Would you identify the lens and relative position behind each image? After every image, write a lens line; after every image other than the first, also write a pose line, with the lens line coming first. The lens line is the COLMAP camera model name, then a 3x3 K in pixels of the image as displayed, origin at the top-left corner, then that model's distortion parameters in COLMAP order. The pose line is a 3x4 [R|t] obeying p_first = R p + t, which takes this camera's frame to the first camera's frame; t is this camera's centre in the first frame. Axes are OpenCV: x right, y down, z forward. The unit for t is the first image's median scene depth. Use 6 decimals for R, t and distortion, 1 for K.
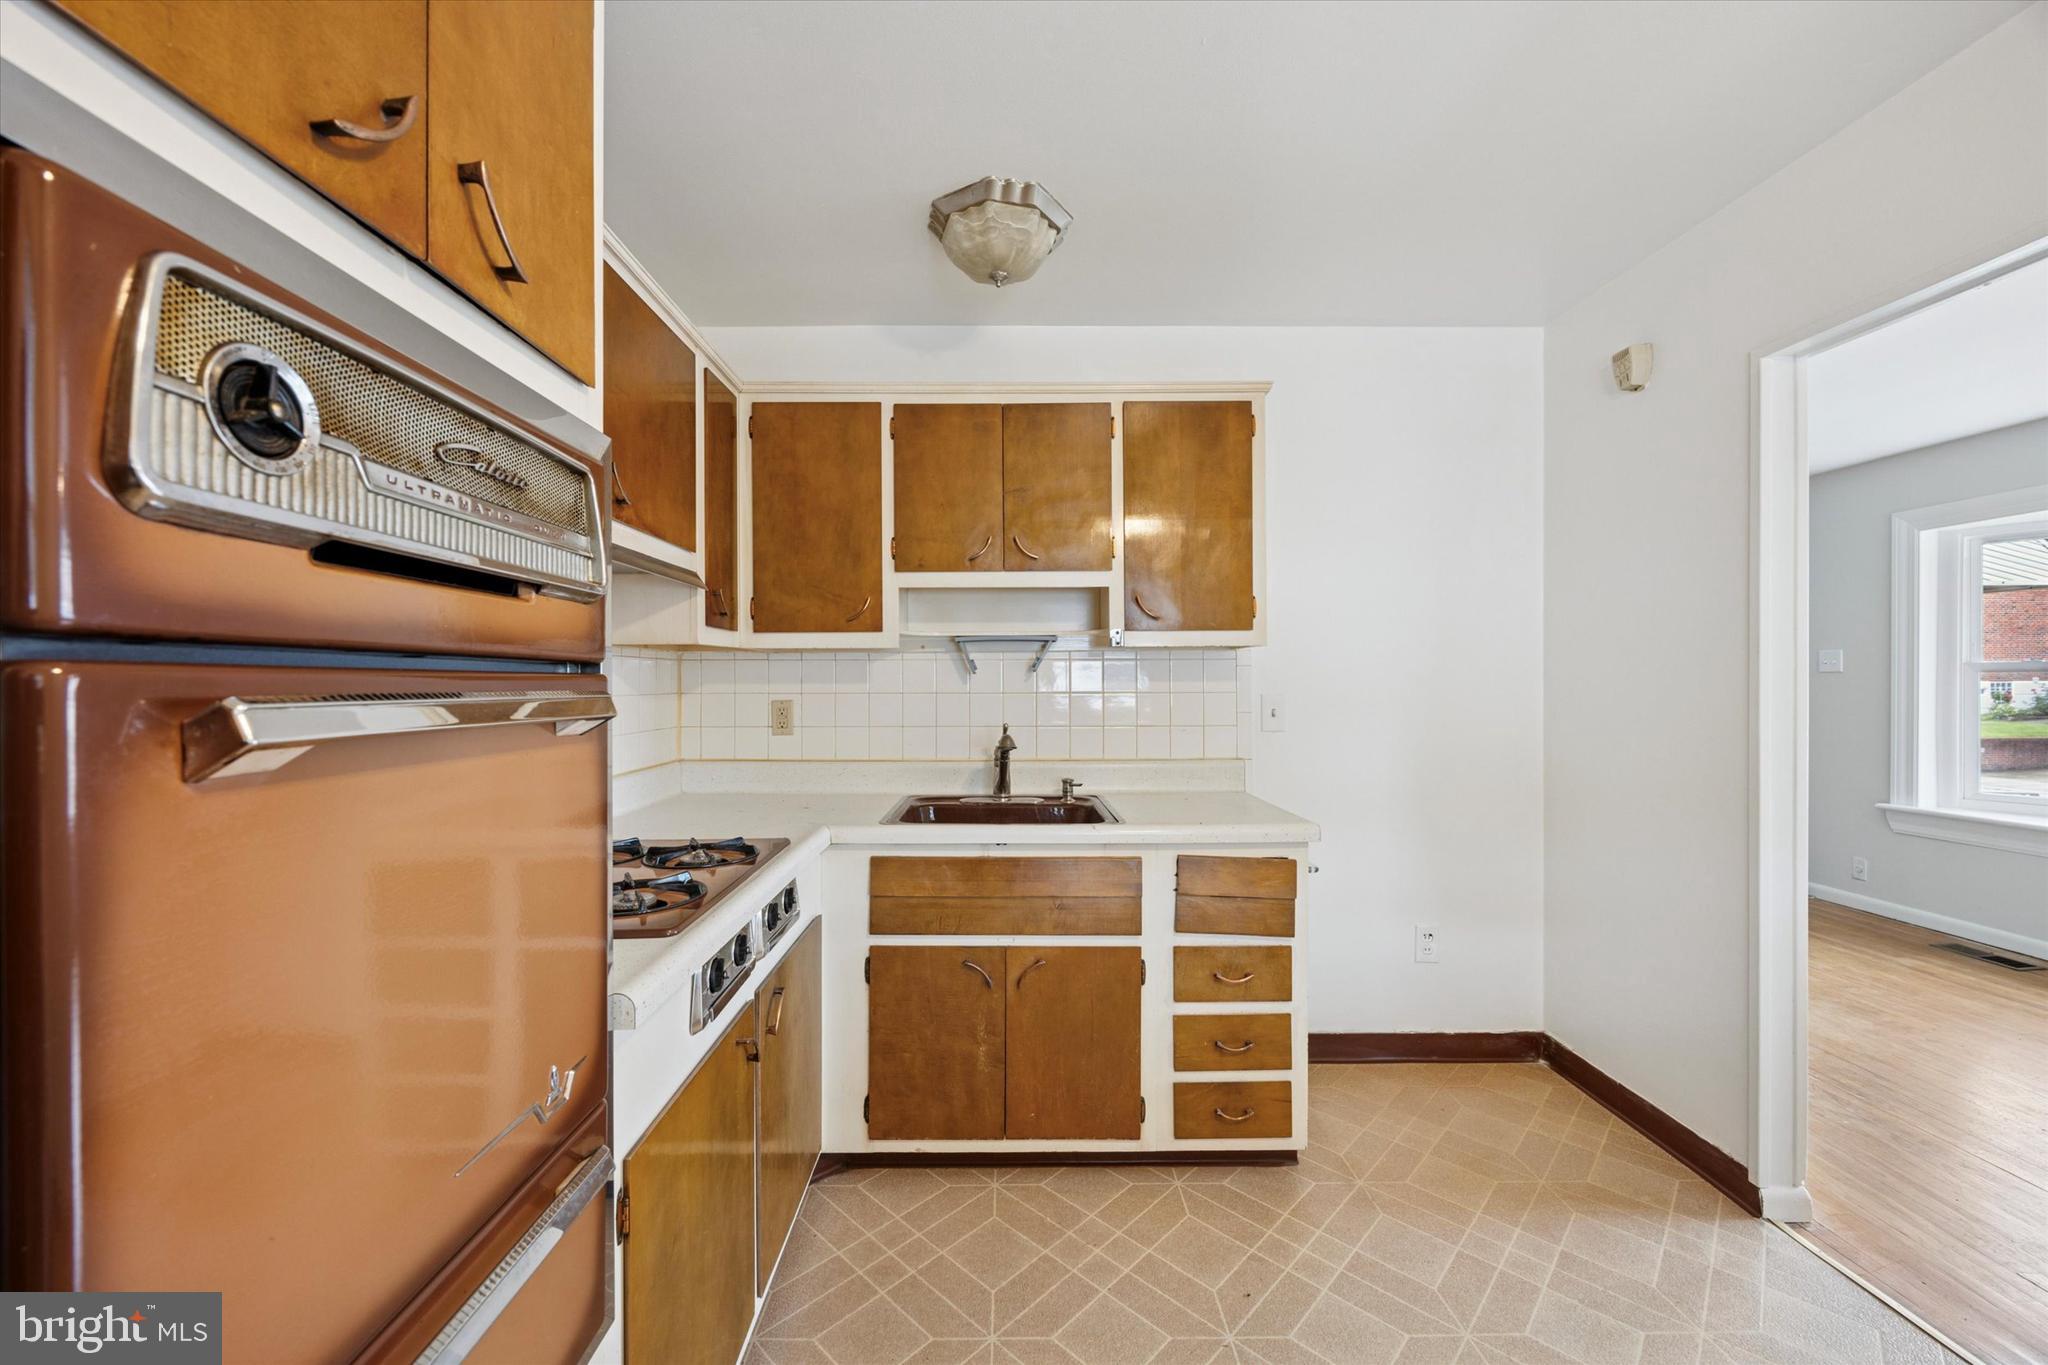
lens RADIAL K [[782.9, 0, 1014.4], [0, 782.9, 685.0], [0, 0, 1]] dist [-0.000352, -0.000462]
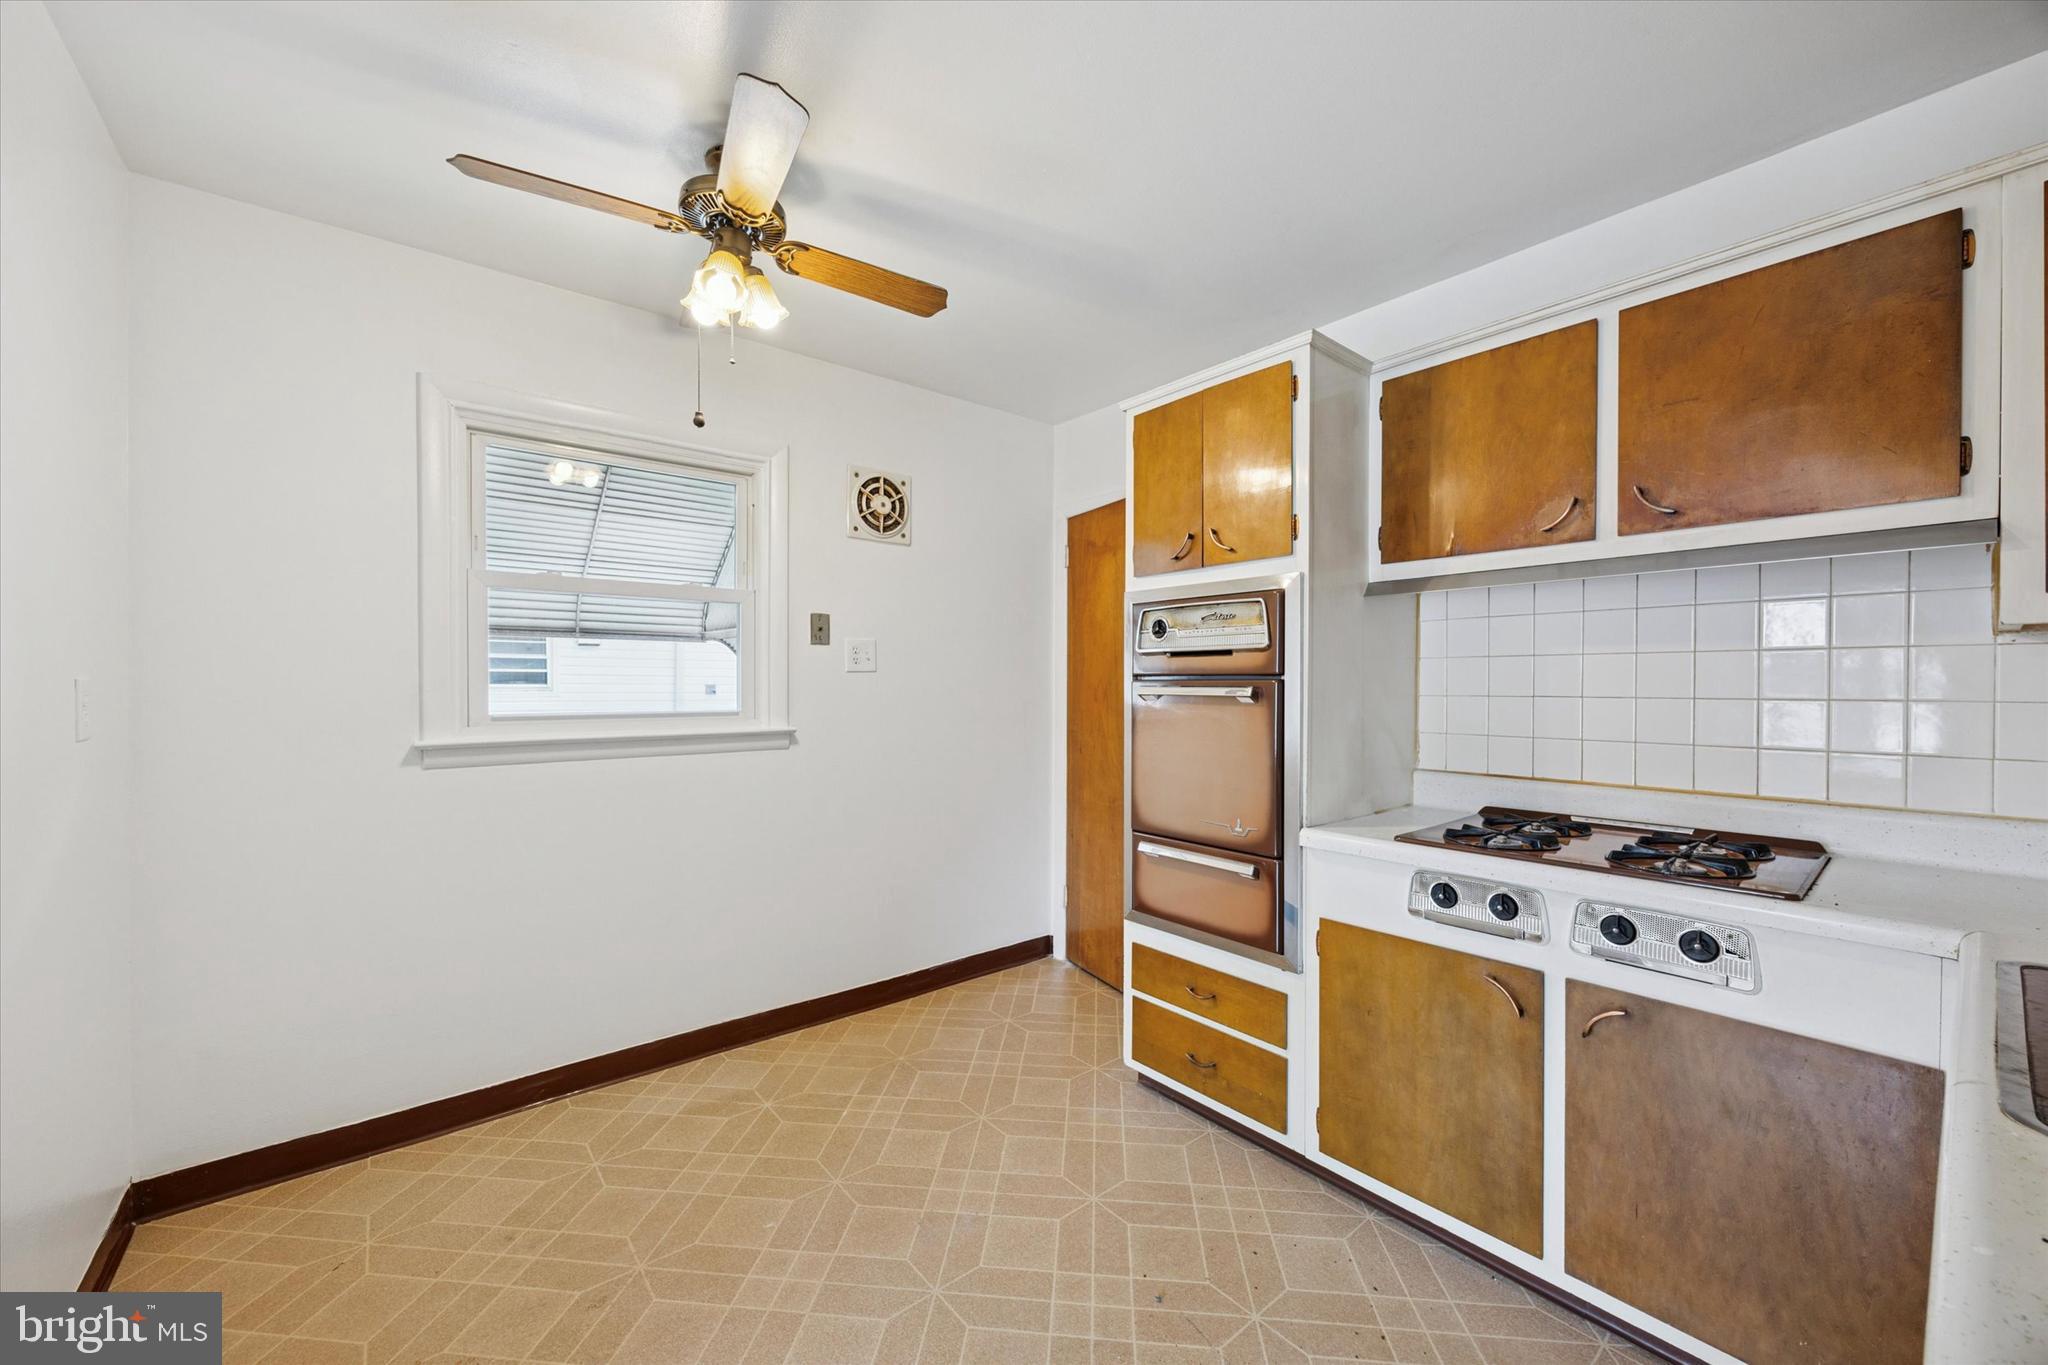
lens RADIAL K [[782.9, 0, 1009.4], [0, 782.9, 690.4], [0, 0, 1]] dist [-0.000352, -0.000462]
pose [[-0.789920, 0.005542, -0.613185, 0.658517], [-0.002173, 0.999928, 0.011836, -0.003146], [0.613206, 0.010682, -0.789851, 0.997229]]
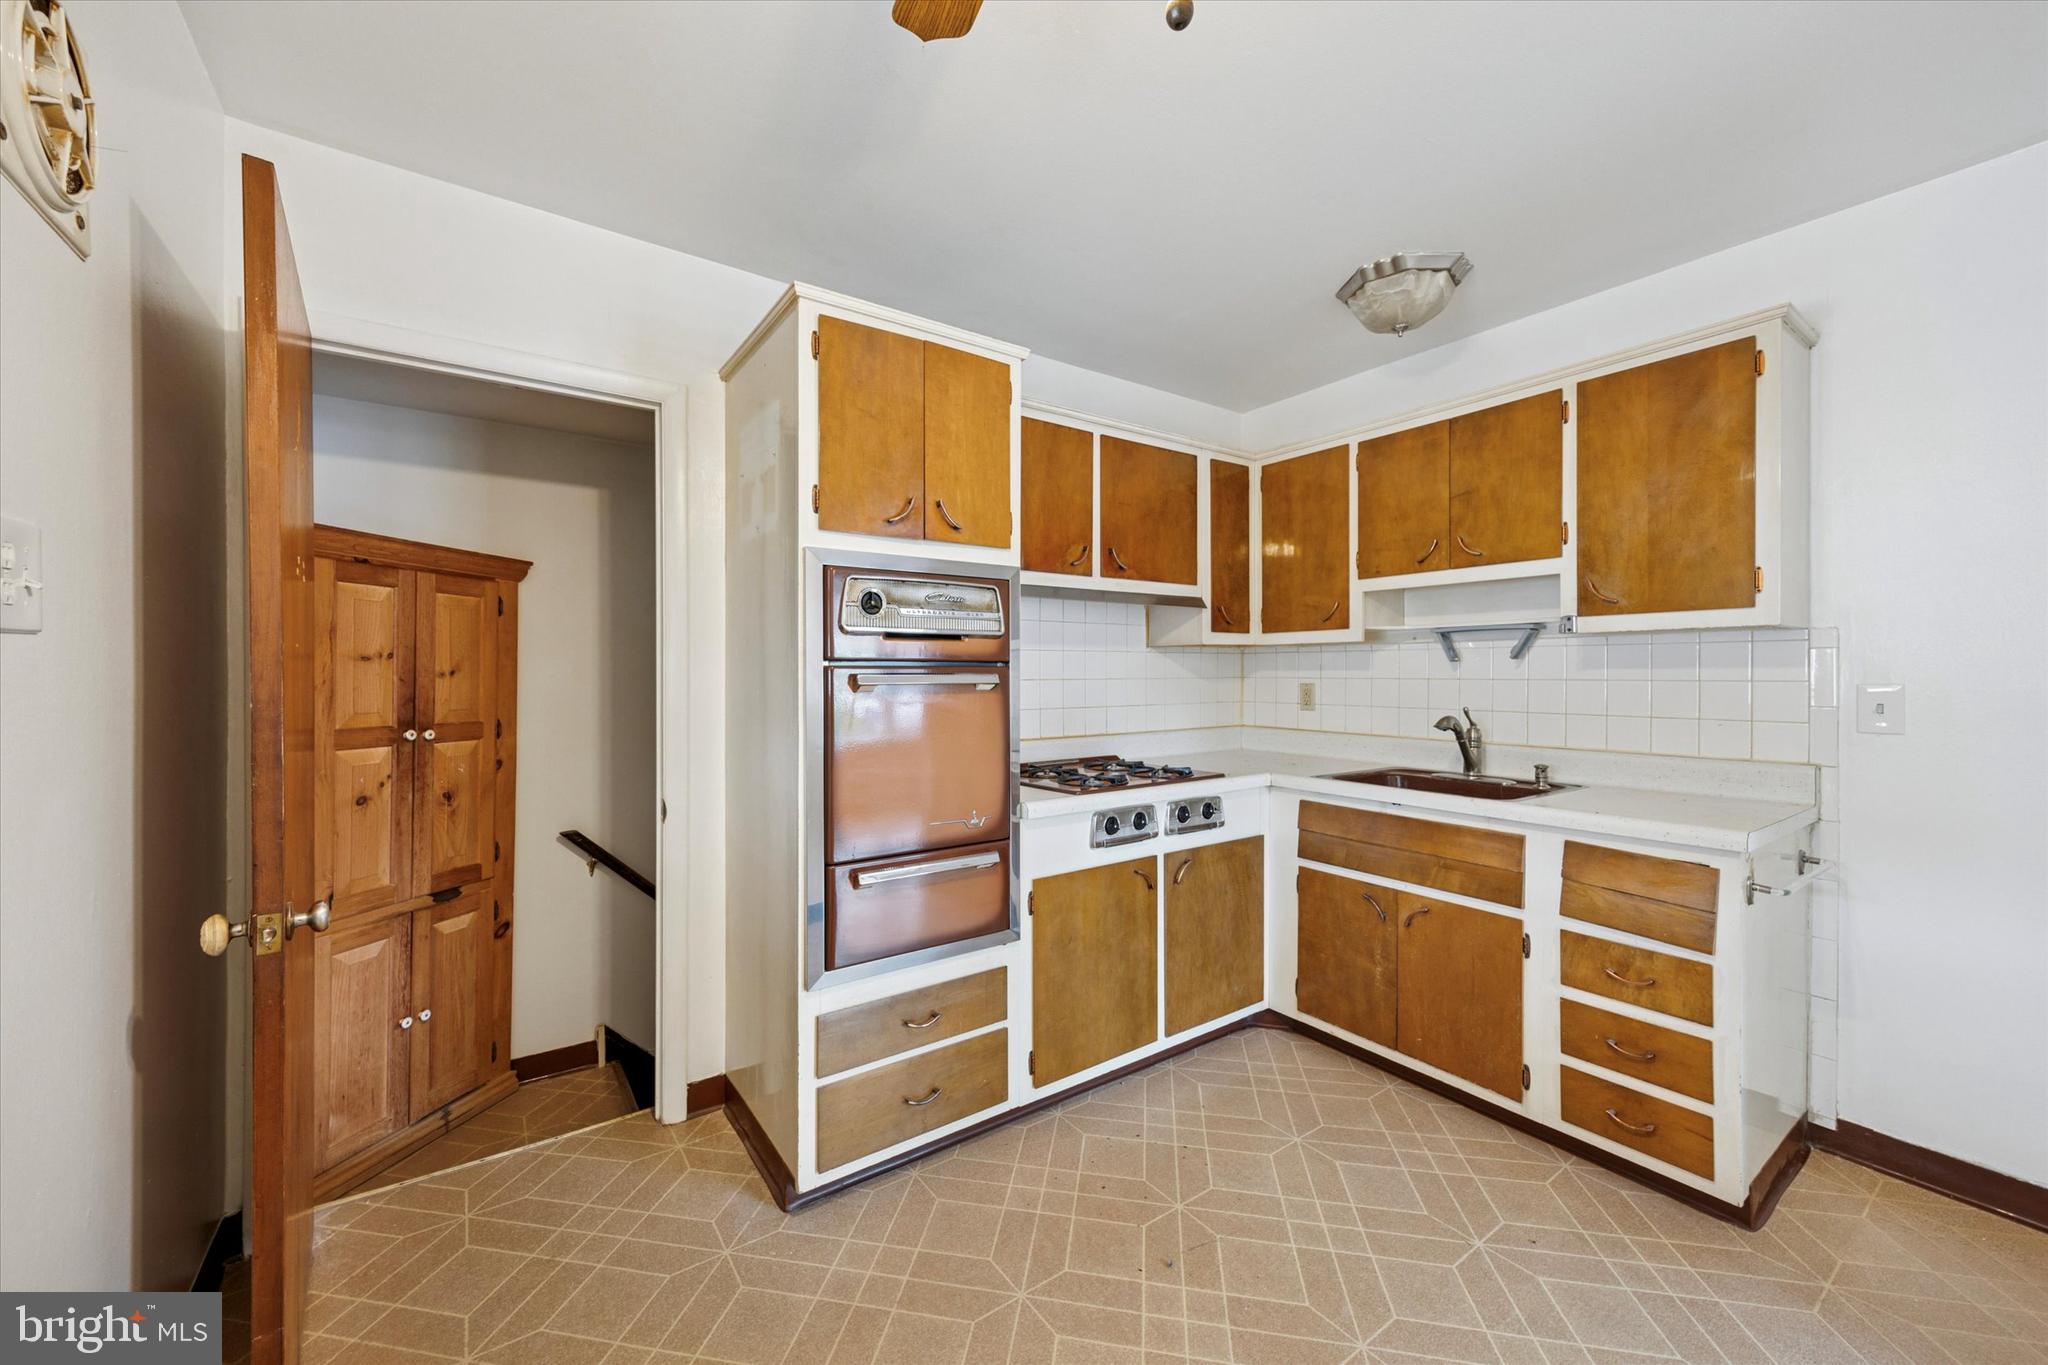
lens RADIAL K [[782.9, 0, 1016.7], [0, 782.9, 673.1], [0, 0, 1]] dist [-0.000352, -0.000462]
pose [[0.563520, 0.002700, -0.826098, 0.641463], [-0.001559, 0.999996, 0.002205, 0.000703], [0.826101, 0.000046, 0.563522, -0.153055]]
